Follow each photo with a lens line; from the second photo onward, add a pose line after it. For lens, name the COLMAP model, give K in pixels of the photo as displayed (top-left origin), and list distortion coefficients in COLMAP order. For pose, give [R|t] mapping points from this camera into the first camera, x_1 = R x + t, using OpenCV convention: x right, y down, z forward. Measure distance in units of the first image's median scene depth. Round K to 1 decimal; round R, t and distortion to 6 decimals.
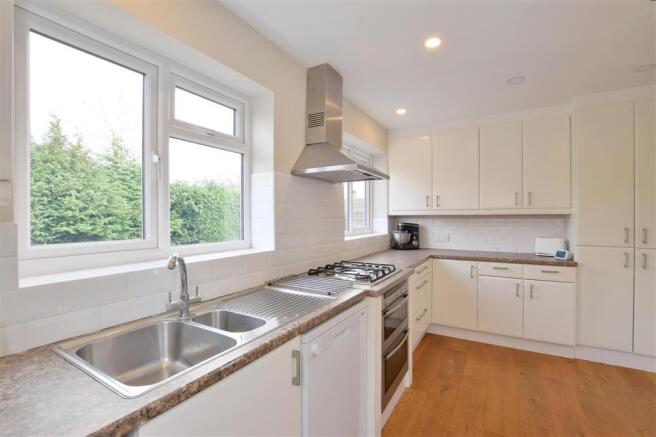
lens RADIAL K [[293.2, 0, 330.6], [0, 293.2, 219.1], [0, 0, 1]] dist [-0.029846, 0.002637]
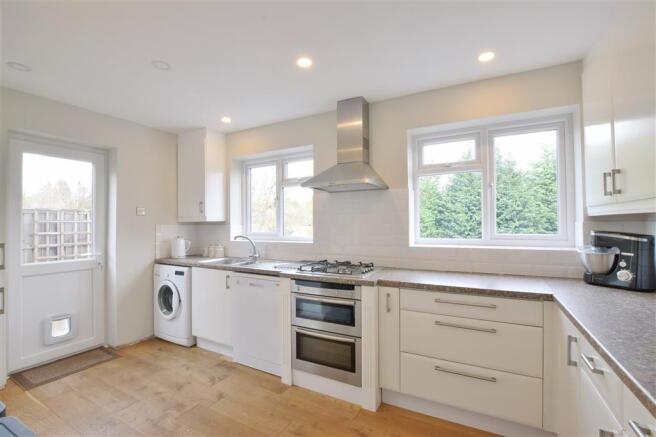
lens RADIAL K [[293.2, 0, 330.2], [0, 293.2, 220.1], [0, 0, 1]] dist [-0.029846, 0.002637]
pose [[0.037821, -0.009666, -0.999238, 0.322192], [0.002868, 0.999950, -0.009565, -0.000711], [0.999280, -0.002504, 0.037847, 0.235590]]
